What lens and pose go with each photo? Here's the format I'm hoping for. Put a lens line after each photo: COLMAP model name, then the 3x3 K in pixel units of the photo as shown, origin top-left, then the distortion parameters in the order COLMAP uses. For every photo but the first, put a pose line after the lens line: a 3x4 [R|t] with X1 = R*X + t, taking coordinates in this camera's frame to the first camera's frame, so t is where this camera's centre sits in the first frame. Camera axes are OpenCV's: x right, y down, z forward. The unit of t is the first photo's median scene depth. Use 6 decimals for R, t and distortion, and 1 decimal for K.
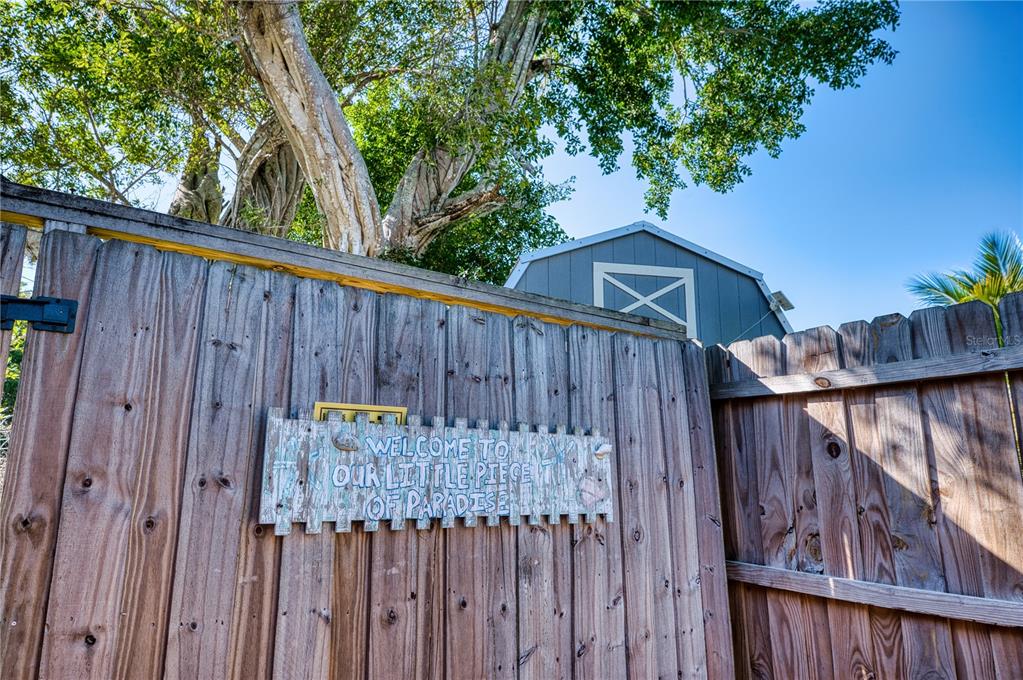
lens RADIAL K [[659.9, 0, 511.5], [0, 659.9, 340.0], [0, 0, 1]] dist [-0.004871, -0.001957]
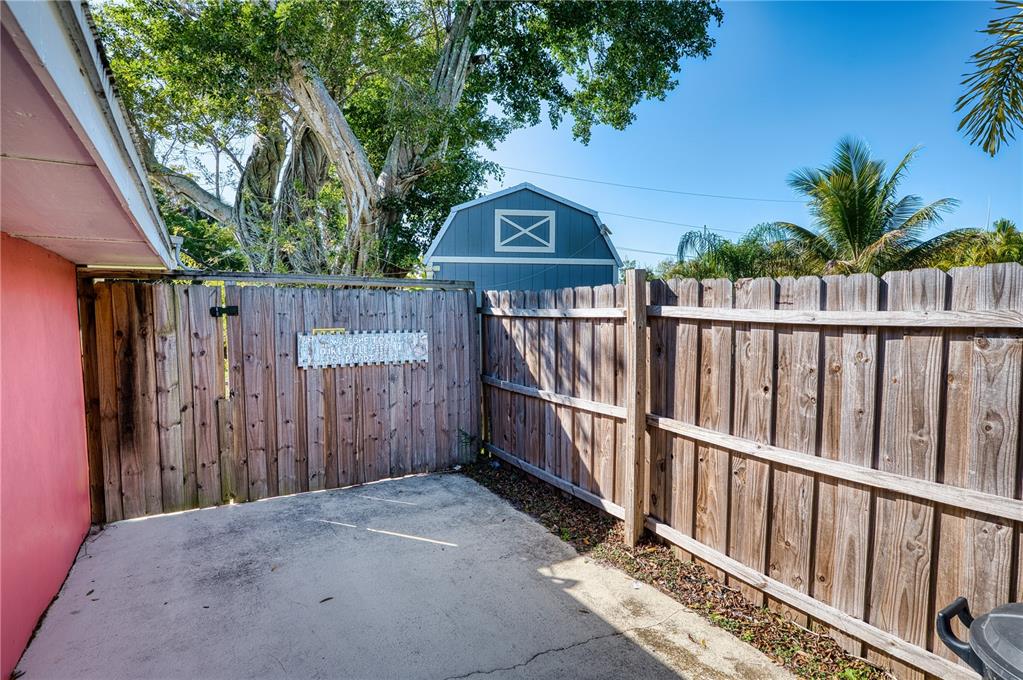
lens RADIAL K [[520.0, 0, 511.5], [0, 520.0, 340.0], [0, 0, 1]] dist [-0.014173, 0.000120]
pose [[0.998792, -0.002719, -0.049070, 0.622168], [0.015803, 0.963207, 0.268294, -0.406553], [0.046535, -0.268745, 0.962087, -1.094046]]
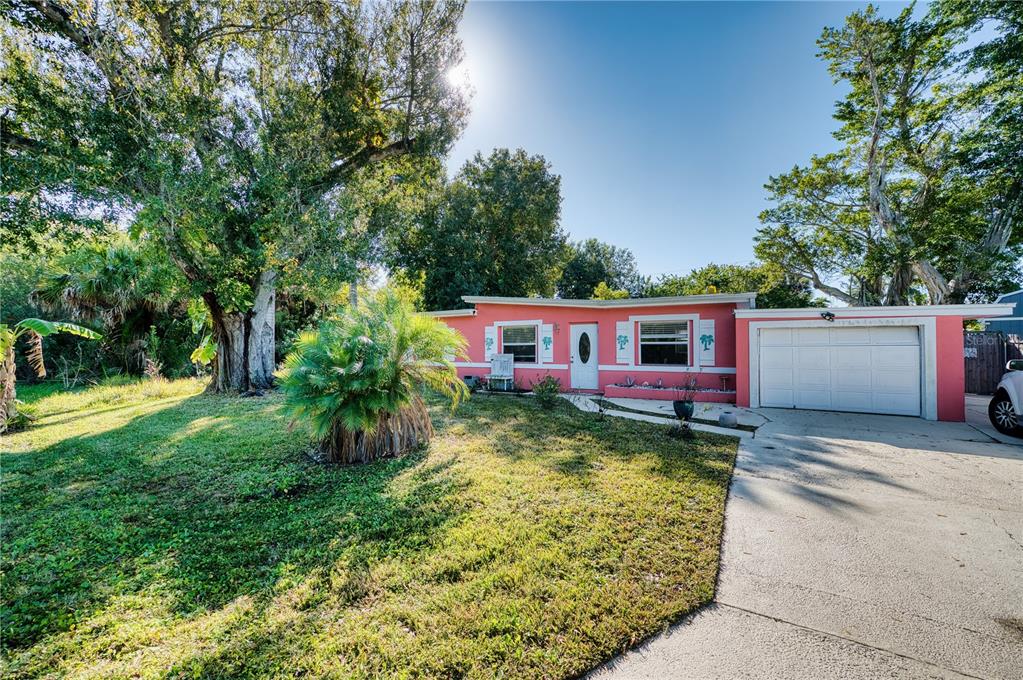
lens RADIAL K [[407.7, 0, 511.5], [0, 407.7, 340.0], [0, 0, 1]] dist [-0.000097, 0.000463]
pose [[0.457006, -0.016322, -0.889314, 2.131845], [0.179202, 0.981019, 0.074084, -1.447893], [0.871224, -0.193224, 0.451256, -6.696795]]
